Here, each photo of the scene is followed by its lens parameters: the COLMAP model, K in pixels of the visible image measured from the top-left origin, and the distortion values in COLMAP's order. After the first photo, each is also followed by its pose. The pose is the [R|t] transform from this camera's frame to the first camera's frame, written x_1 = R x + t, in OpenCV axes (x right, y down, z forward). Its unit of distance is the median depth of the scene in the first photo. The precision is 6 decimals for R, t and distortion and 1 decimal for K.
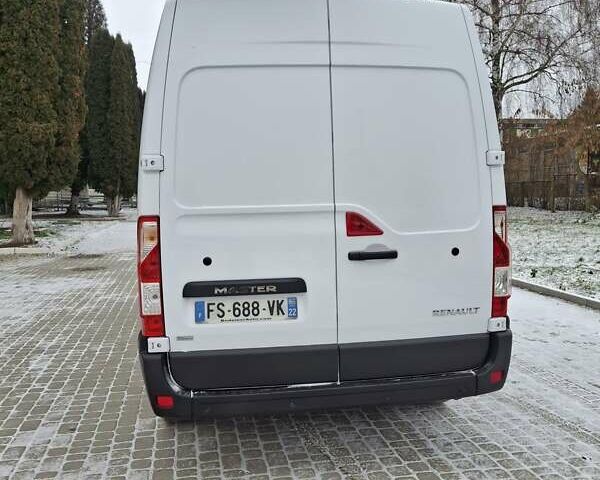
lens RADIAL K [[587.4, 0, 299.2], [0, 587.4, 246.6], [0, 0, 1]] dist [0.125962, -0.262434]
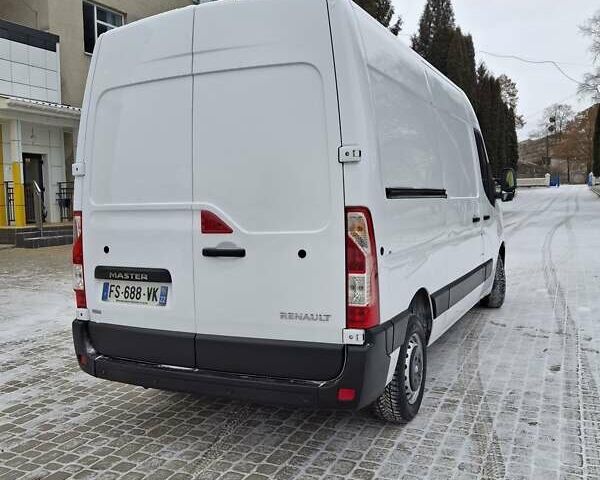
lens RADIAL K [[588.1, 0, 300.0], [0, 588.1, 240.0], [0, 0, 1]] dist [0.135435, -0.288731]
pose [[0.809298, 0.042932, -0.585827, 0.849556], [-0.040382, 0.999032, 0.017426, -0.031313], [0.586008, 0.009554, 0.810249, 0.239197]]
